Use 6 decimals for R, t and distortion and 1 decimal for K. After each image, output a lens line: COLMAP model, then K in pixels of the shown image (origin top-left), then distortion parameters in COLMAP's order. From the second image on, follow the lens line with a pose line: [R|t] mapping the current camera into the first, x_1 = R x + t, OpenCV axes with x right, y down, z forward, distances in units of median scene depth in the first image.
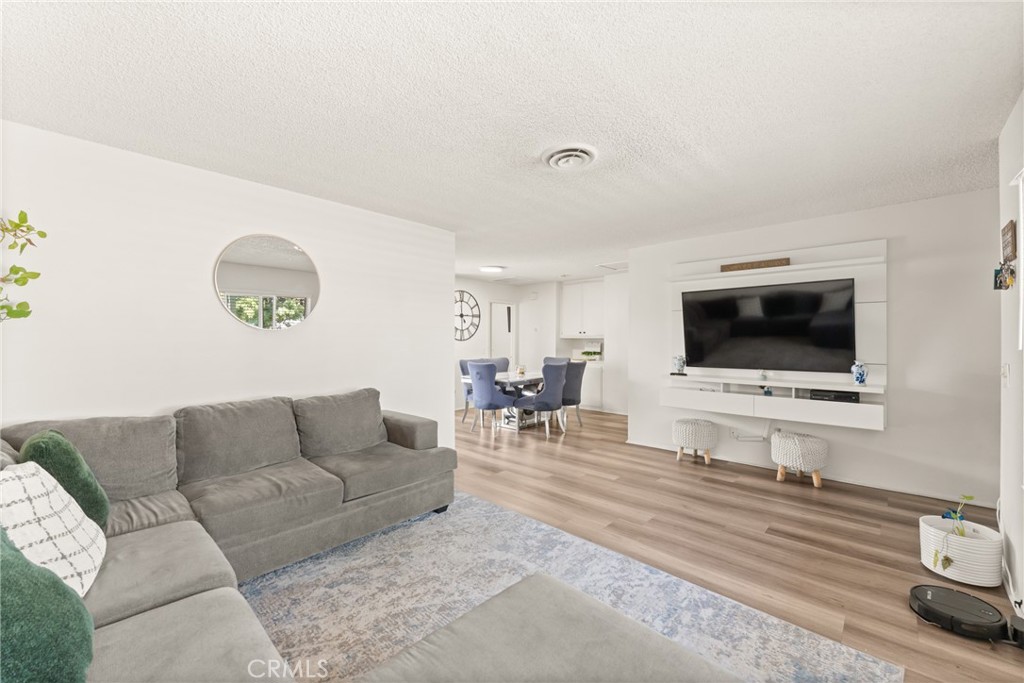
lens RADIAL K [[408.1, 0, 514.0], [0, 408.1, 339.0], [0, 0, 1]] dist [-0.001727, -0.000160]
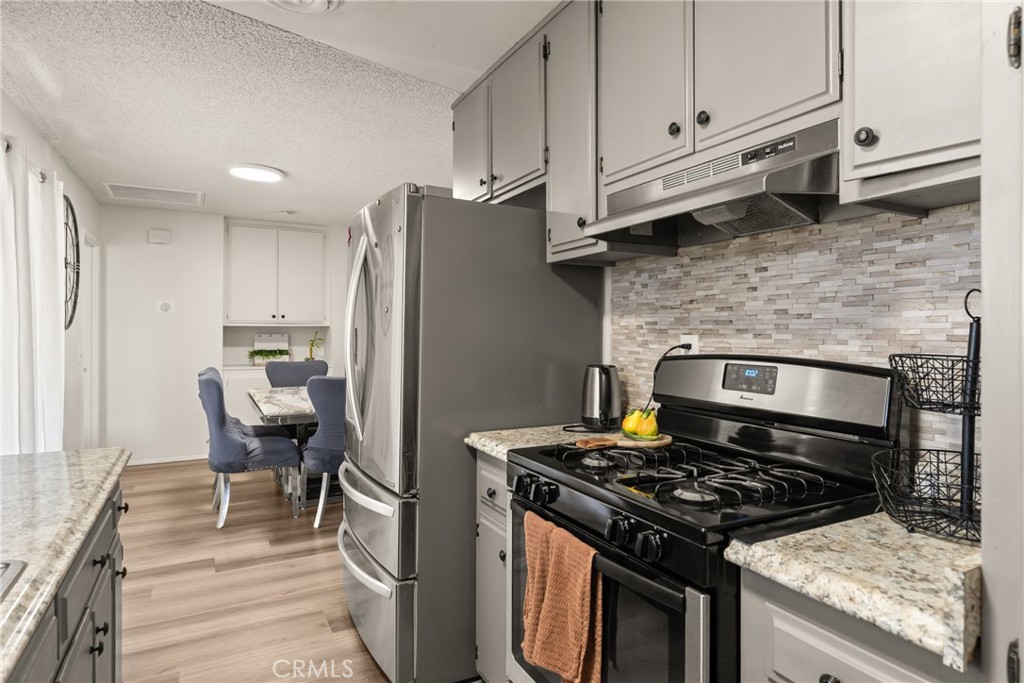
lens RADIAL K [[572.2, 0, 512.1], [0, 572.2, 333.4], [0, 0, 1]] dist [-0.002636, 0.000960]
pose [[0.328188, -0.005804, 0.944594, -0.660032], [-0.000522, 0.999980, 0.006326, 0.003932], [-0.944612, -0.002569, 0.328179, 0.603431]]
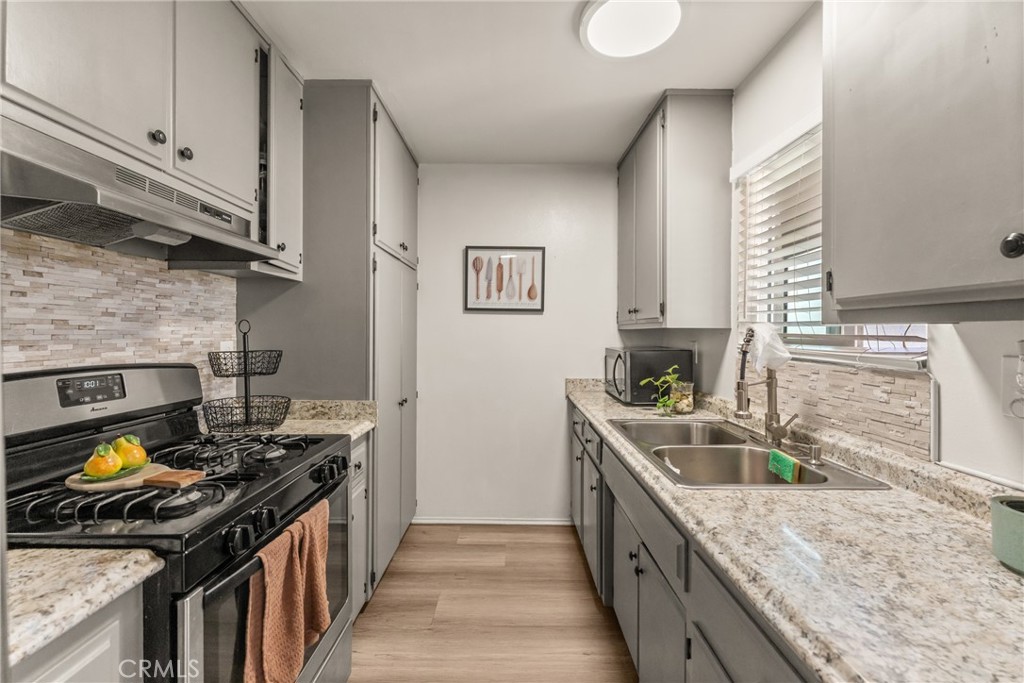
lens RADIAL K [[408.1, 0, 508.5], [0, 408.1, 333.8], [0, 0, 1]] dist [-0.001727, -0.000160]
pose [[-0.747034, -0.001819, -0.664784, -0.367317], [-0.002467, 0.999997, 0.000036, -0.000023], [0.664781, 0.001667, -0.747036, 0.876717]]
